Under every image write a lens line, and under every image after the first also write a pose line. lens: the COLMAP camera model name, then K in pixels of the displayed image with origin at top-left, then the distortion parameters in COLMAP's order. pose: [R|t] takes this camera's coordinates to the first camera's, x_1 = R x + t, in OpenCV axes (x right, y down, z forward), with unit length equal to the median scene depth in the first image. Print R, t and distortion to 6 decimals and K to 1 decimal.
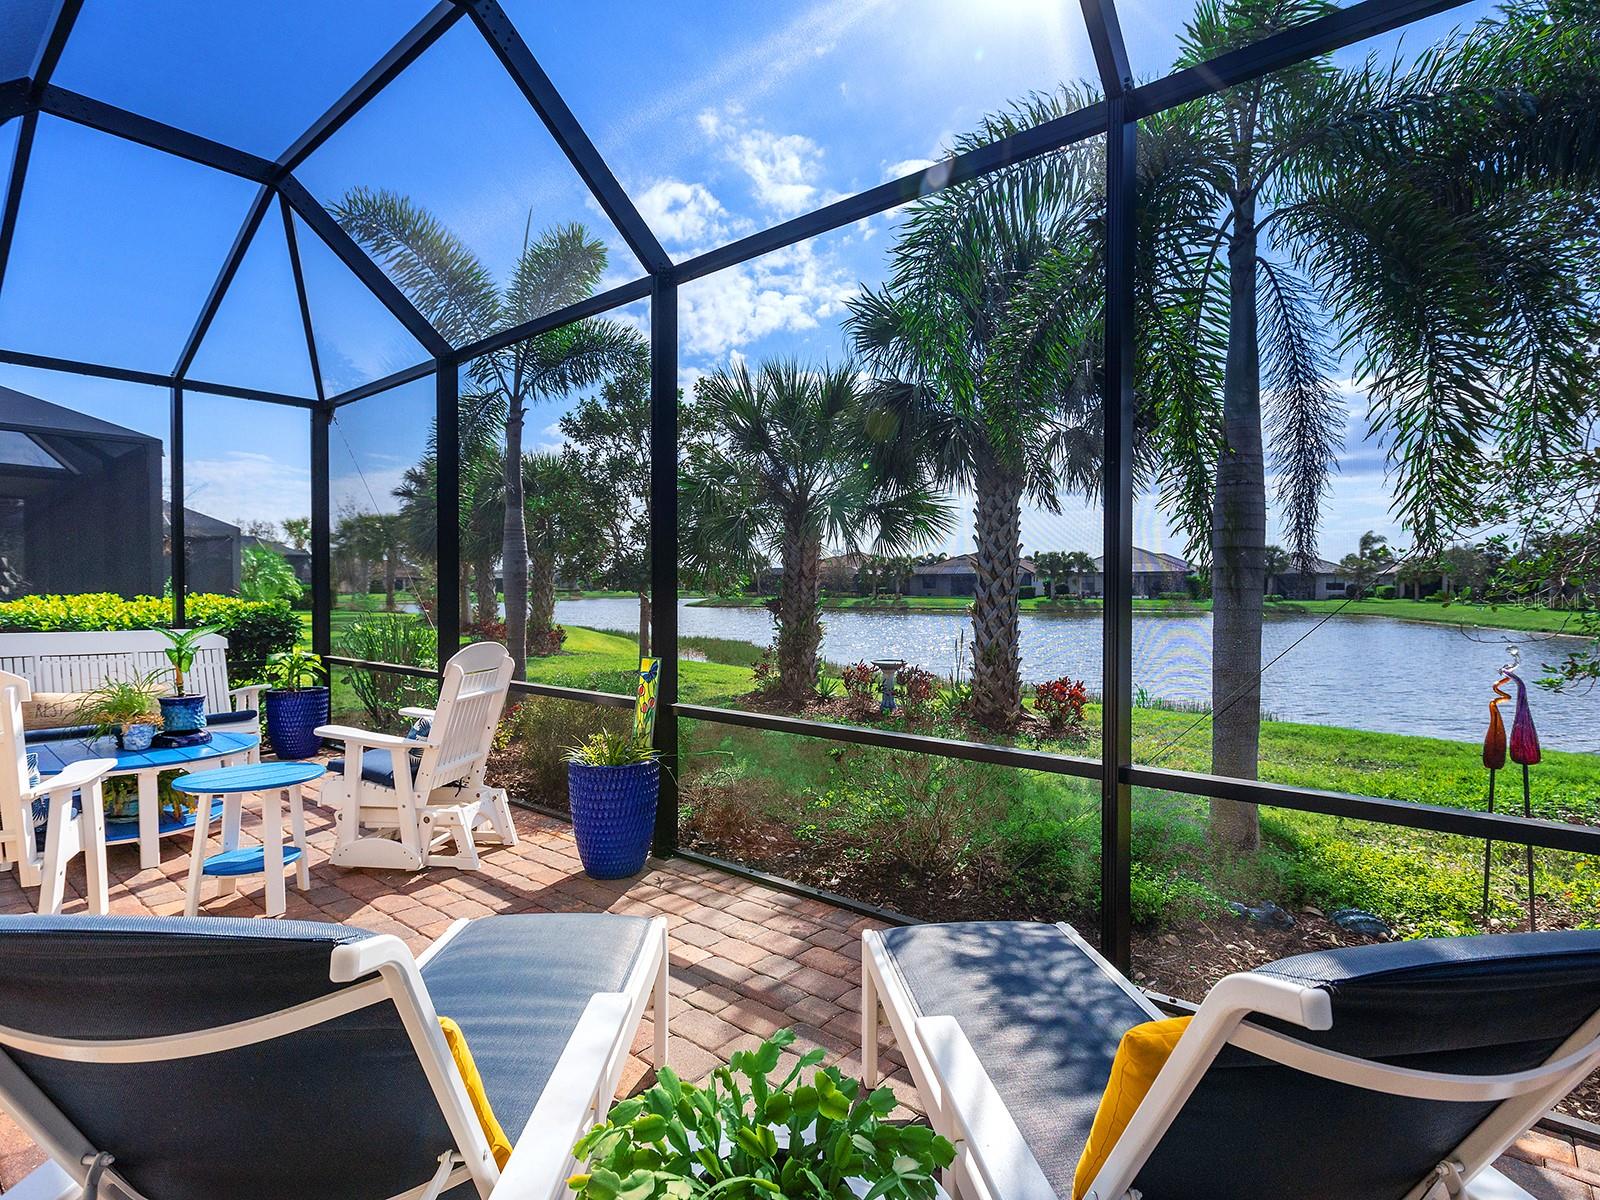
lens RADIAL K [[810.1, 0, 799.3], [0, 810.1, 579.4], [0, 0, 1]] dist [-0.000824, 0.000010]
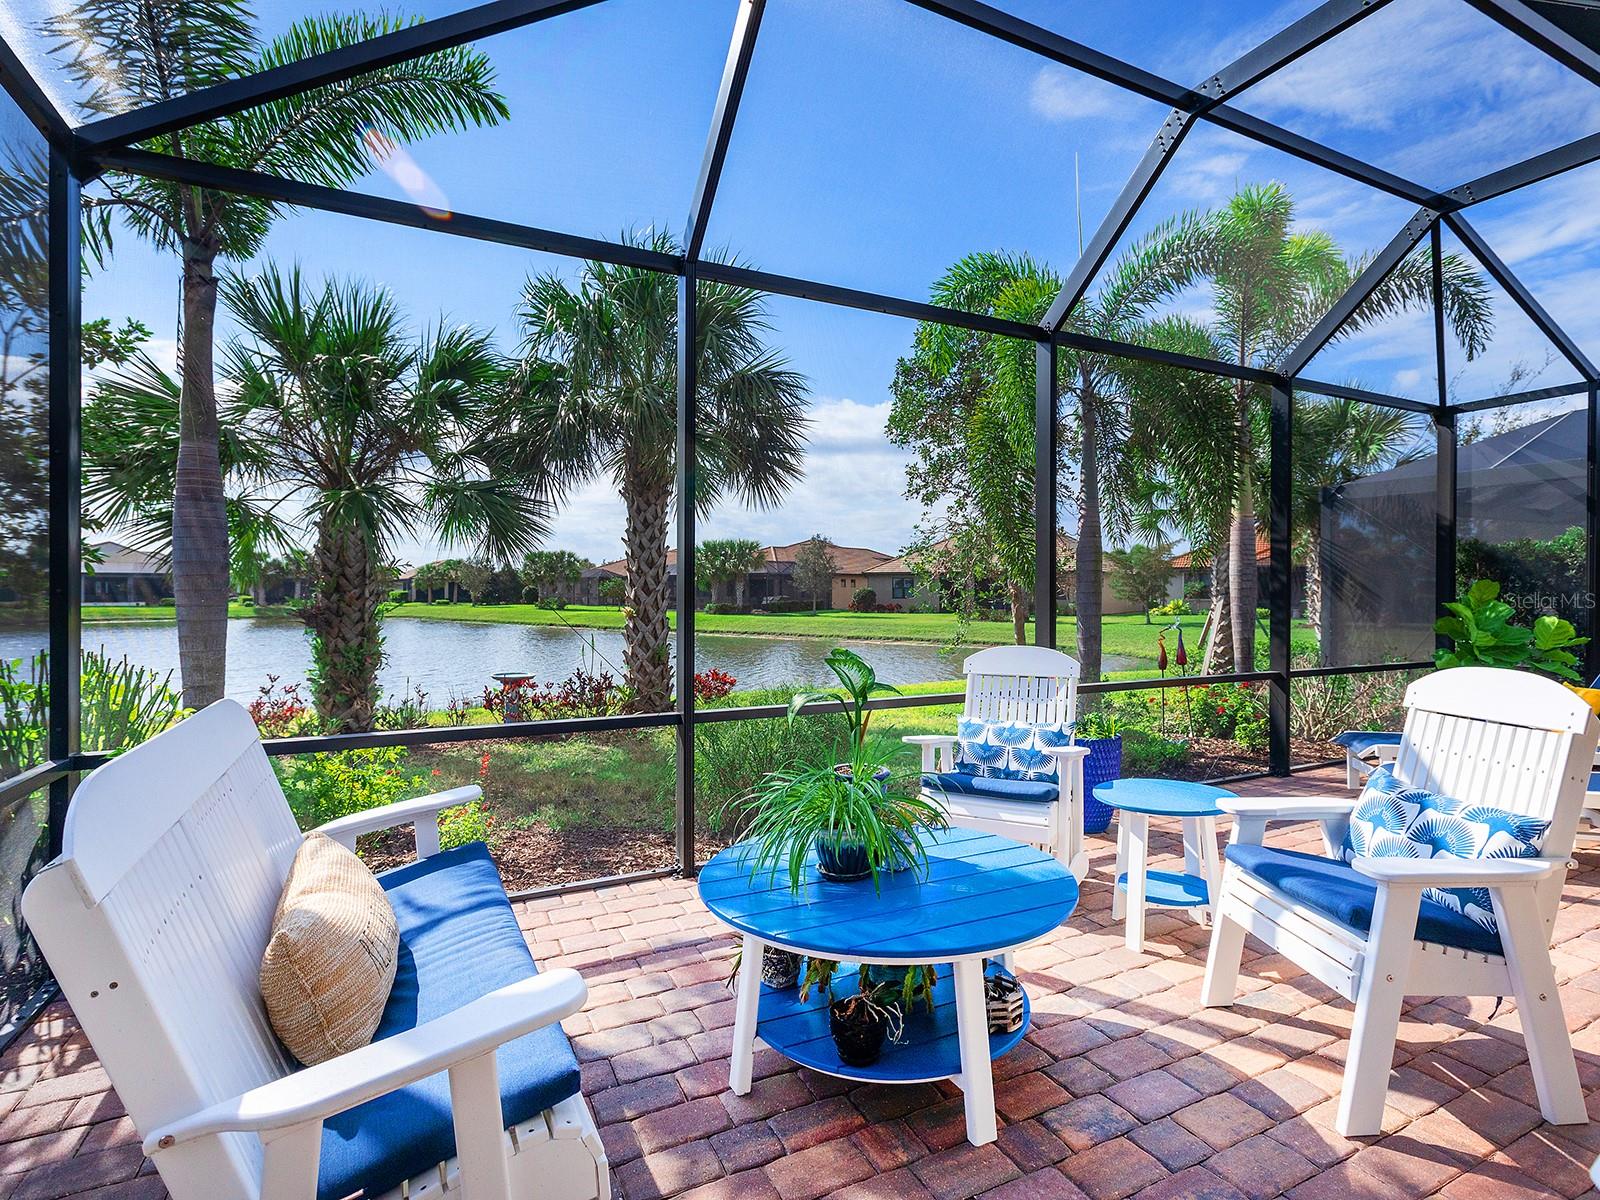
lens RADIAL K [[813.9, 0, 791.9], [0, 813.9, 587.4], [0, 0, 1]] dist [-0.003115, -0.000293]
pose [[0.408961, 0.006516, 0.912529, -0.165559], [-0.009884, 0.999947, -0.002711, 0.001316], [-0.912498, -0.007910, 0.409004, 0.099160]]
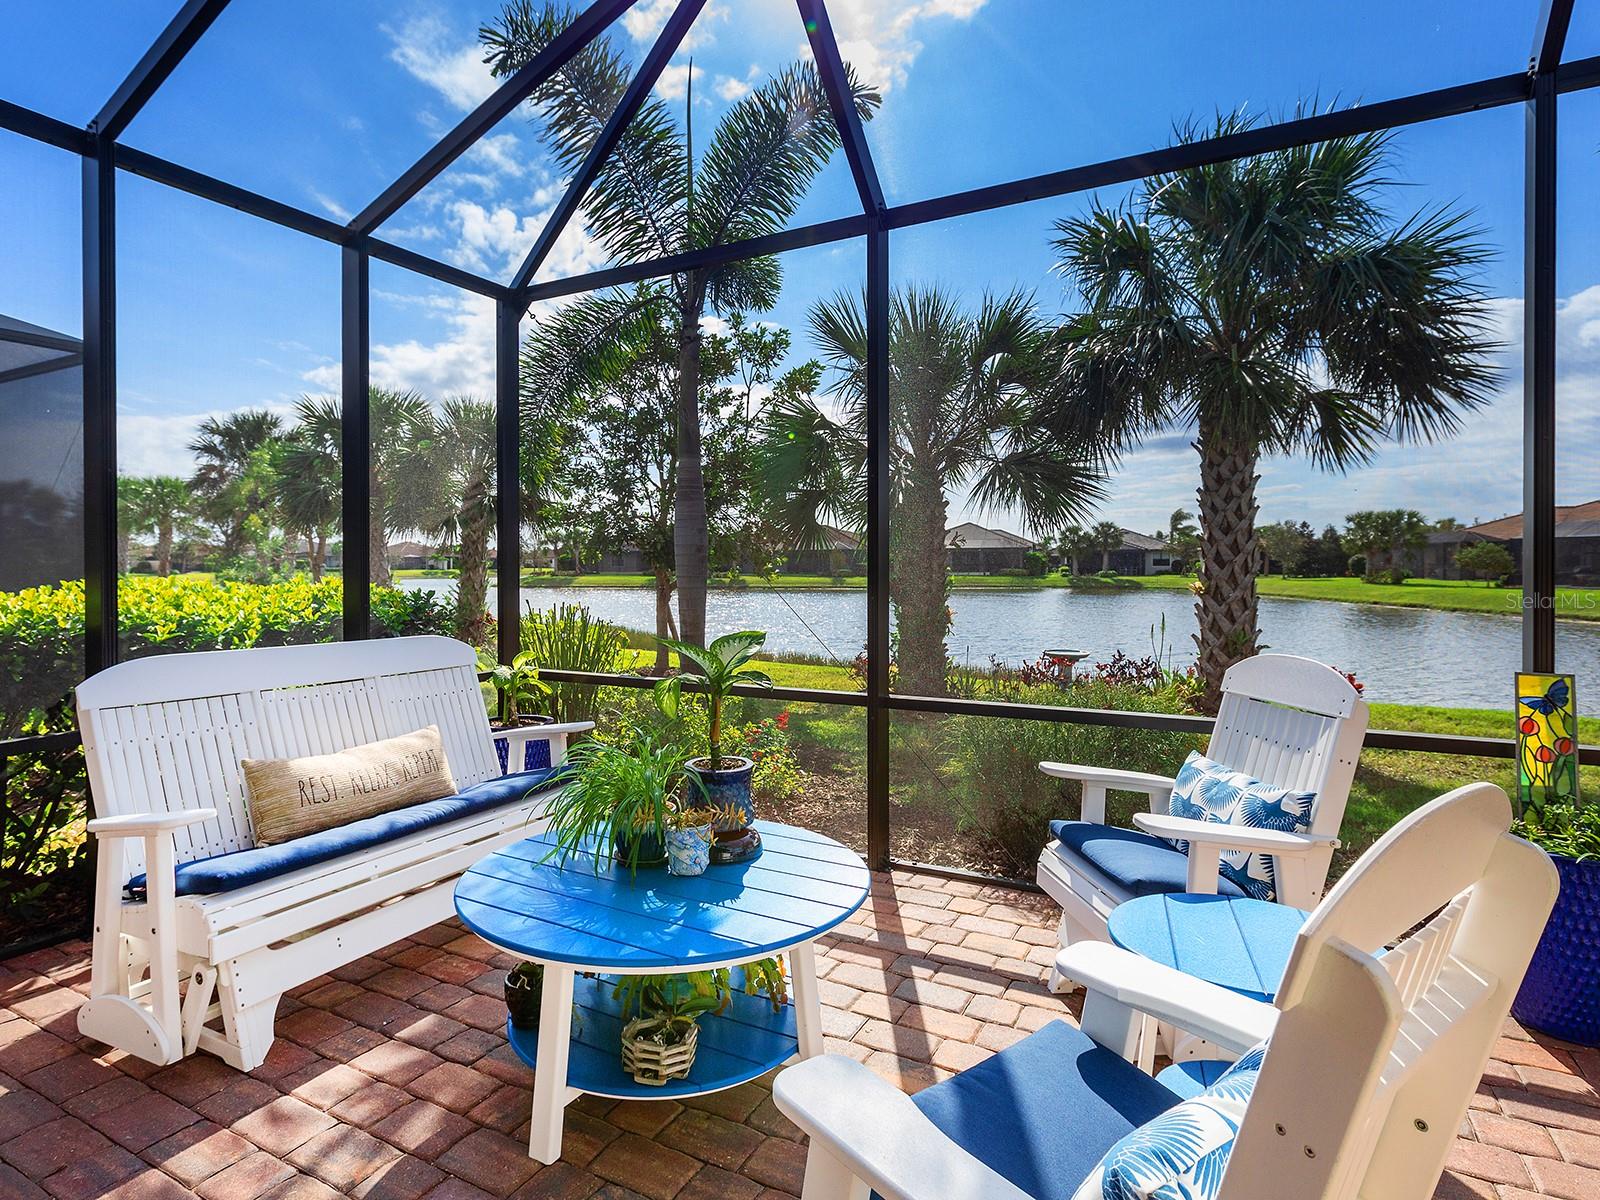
lens RADIAL K [[854.7, 0, 767.6], [0, 854.7, 563.9], [0, 0, 1]] dist [-0.000630, -0.000746]
pose [[0.980597, -0.002065, 0.196026, -0.104576], [0.000231, 0.999956, 0.009383, 0.000333], [-0.196037, -0.009155, 0.980554, 0.052728]]
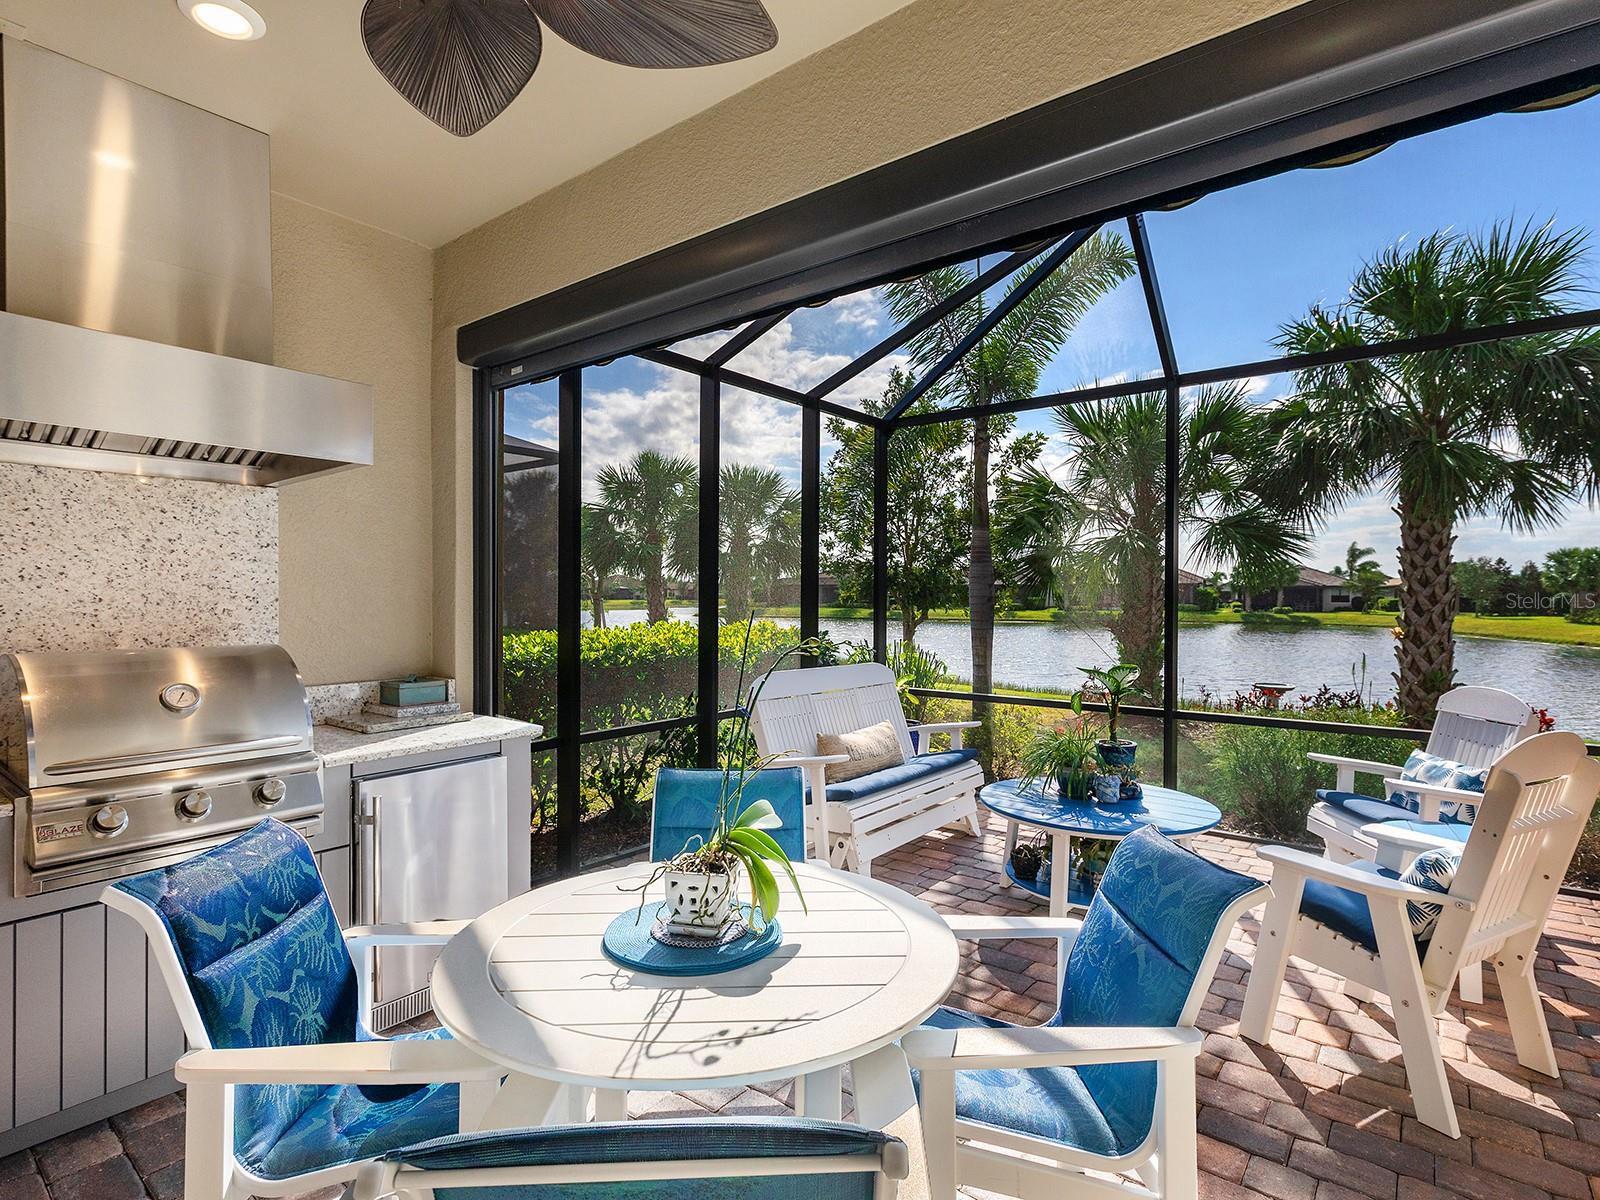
lens RADIAL K [[821.2, 0, 812.8], [0, 821.2, 589.4], [0, 0, 1]] dist [0.000168, -0.001397]
pose [[0.998132, 0.006950, 0.060701, -0.144713], [-0.007172, 0.999968, 0.003434, -0.004118], [-0.060675, -0.003863, 0.998150, 0.009769]]
